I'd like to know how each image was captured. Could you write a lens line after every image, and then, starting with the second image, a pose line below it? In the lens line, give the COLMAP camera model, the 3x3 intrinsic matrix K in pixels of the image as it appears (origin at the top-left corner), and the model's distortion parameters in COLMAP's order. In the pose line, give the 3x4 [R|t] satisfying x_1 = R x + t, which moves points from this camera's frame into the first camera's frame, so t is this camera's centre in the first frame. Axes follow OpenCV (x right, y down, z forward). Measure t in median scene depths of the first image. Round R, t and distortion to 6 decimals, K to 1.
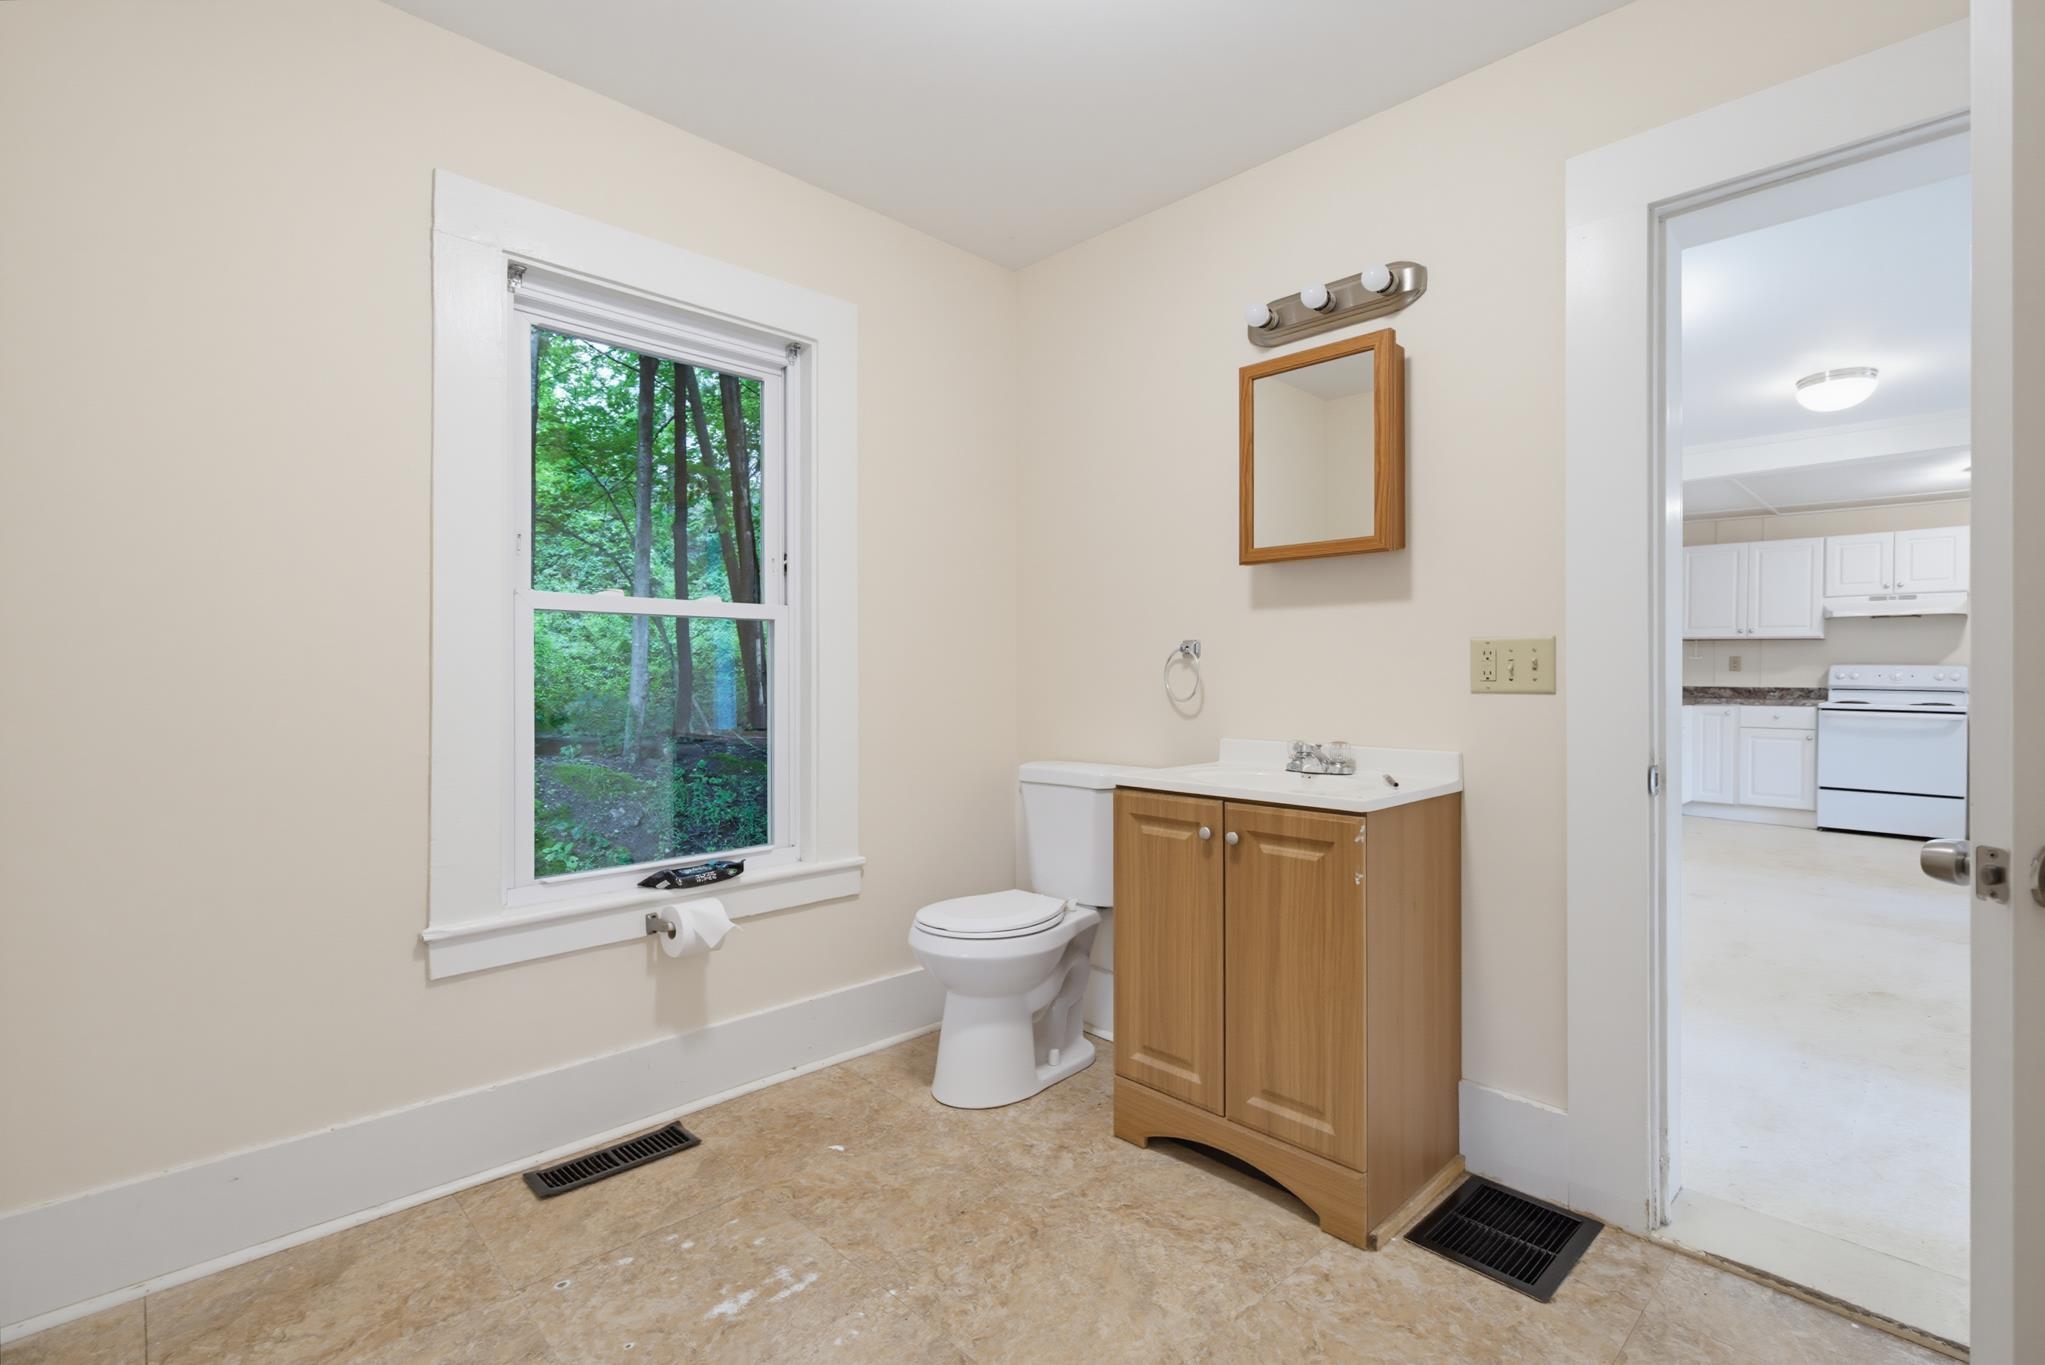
lens RADIAL K [[942.1, 0, 1022.8], [0, 942.1, 676.3], [0, 0, 1]] dist [-0.000676, 0.000098]
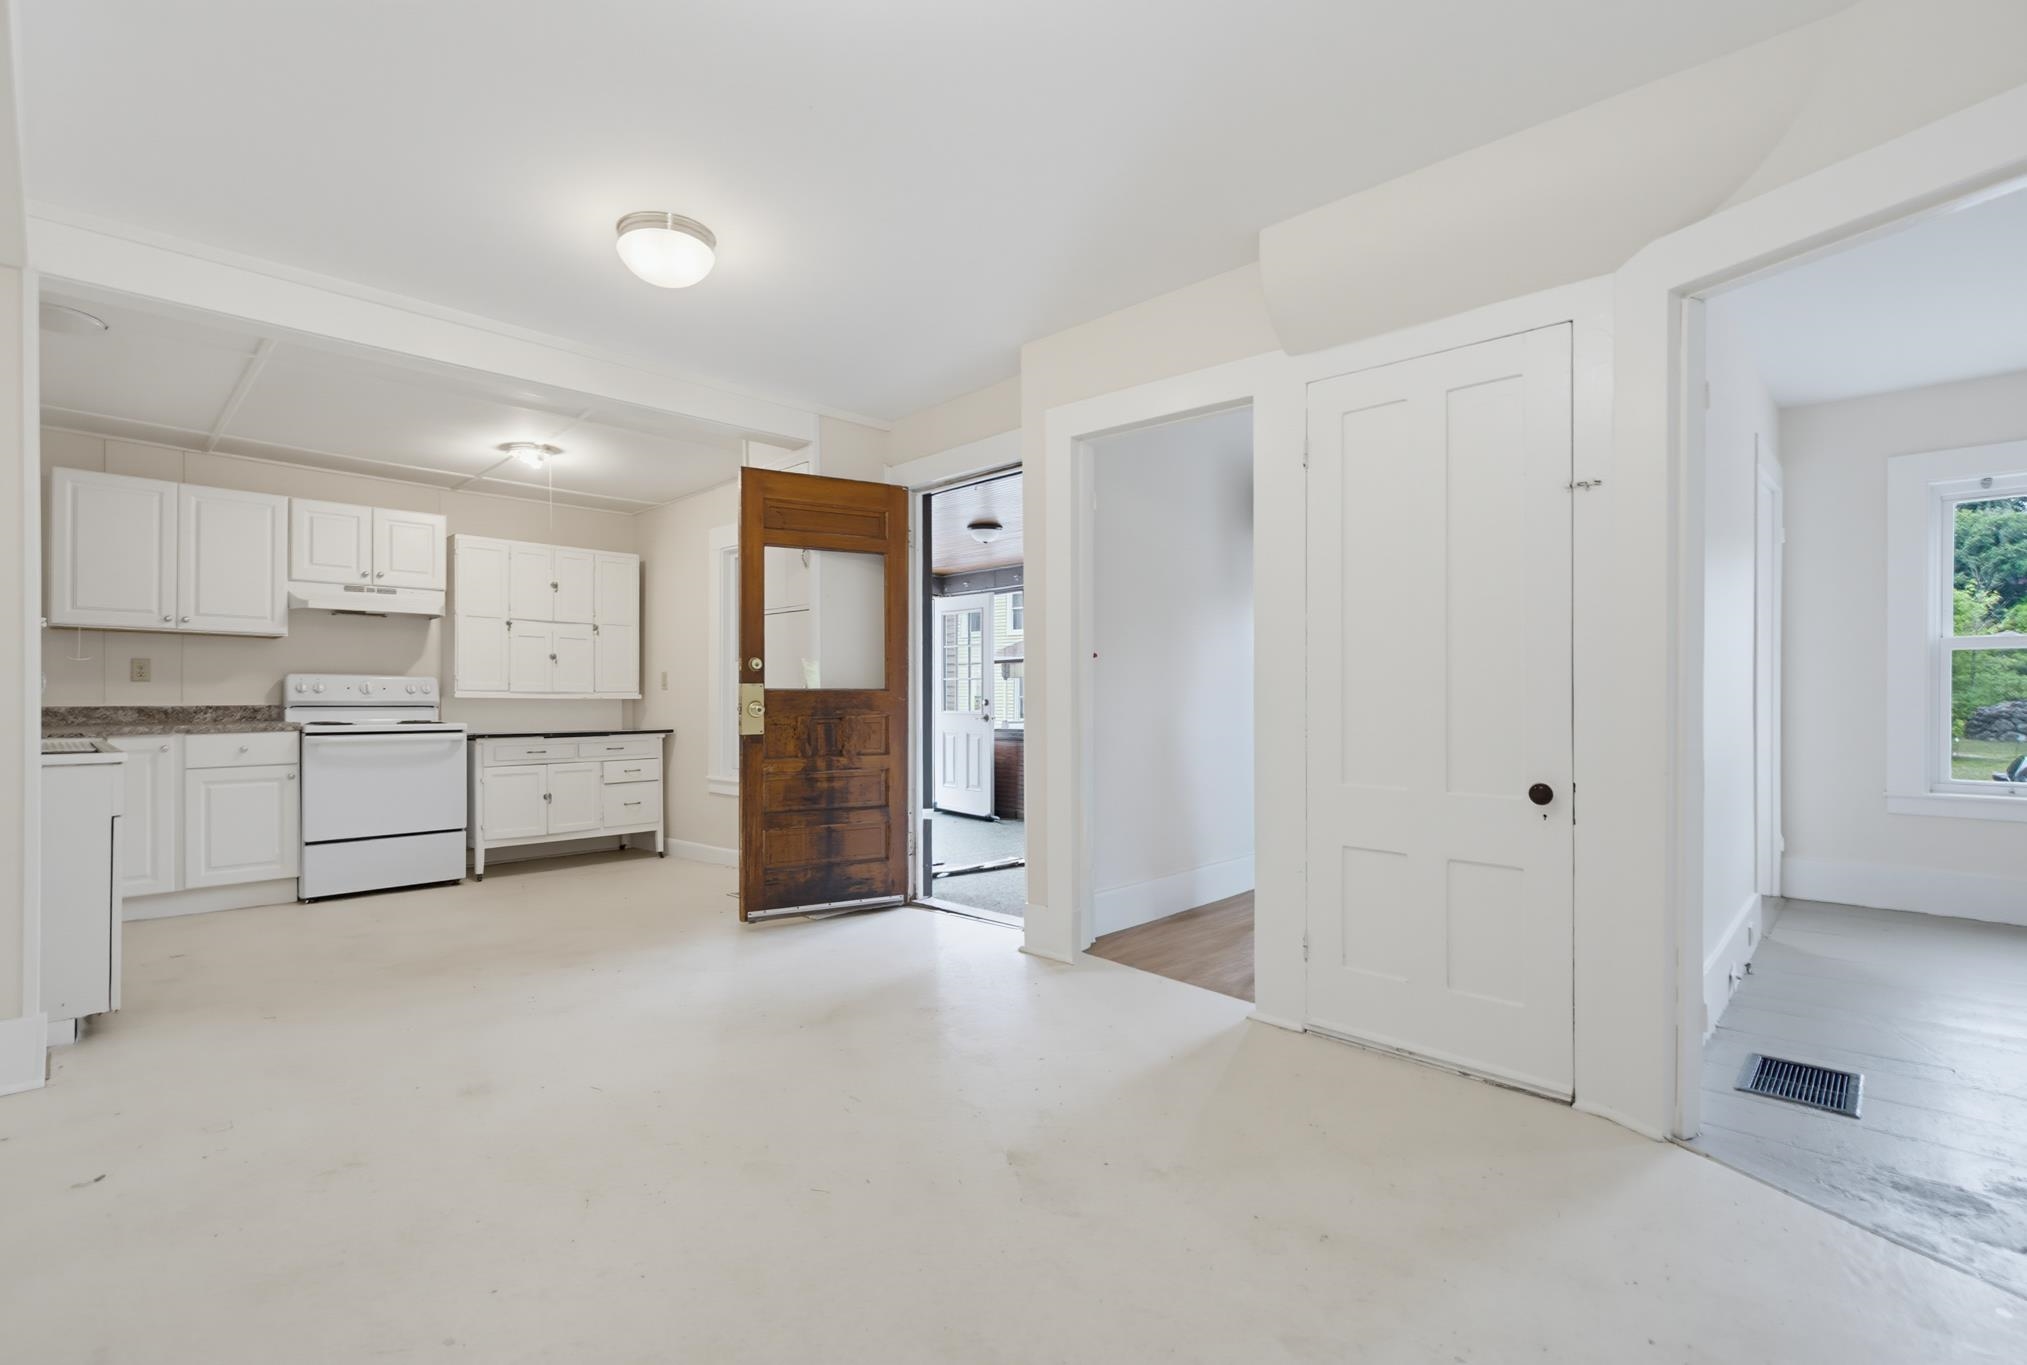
lens RADIAL K [[933.8, 0, 1013.4], [0, 933.8, 689.8], [0, 0, 1]] dist [-0.000676, 0.000098]
pose [[-0.022263, -0.001168, 0.999751, 0.117437], [0.006430, 0.999978, 0.001312, 0.003208], [-0.999731, 0.006458, -0.022255, 0.453113]]
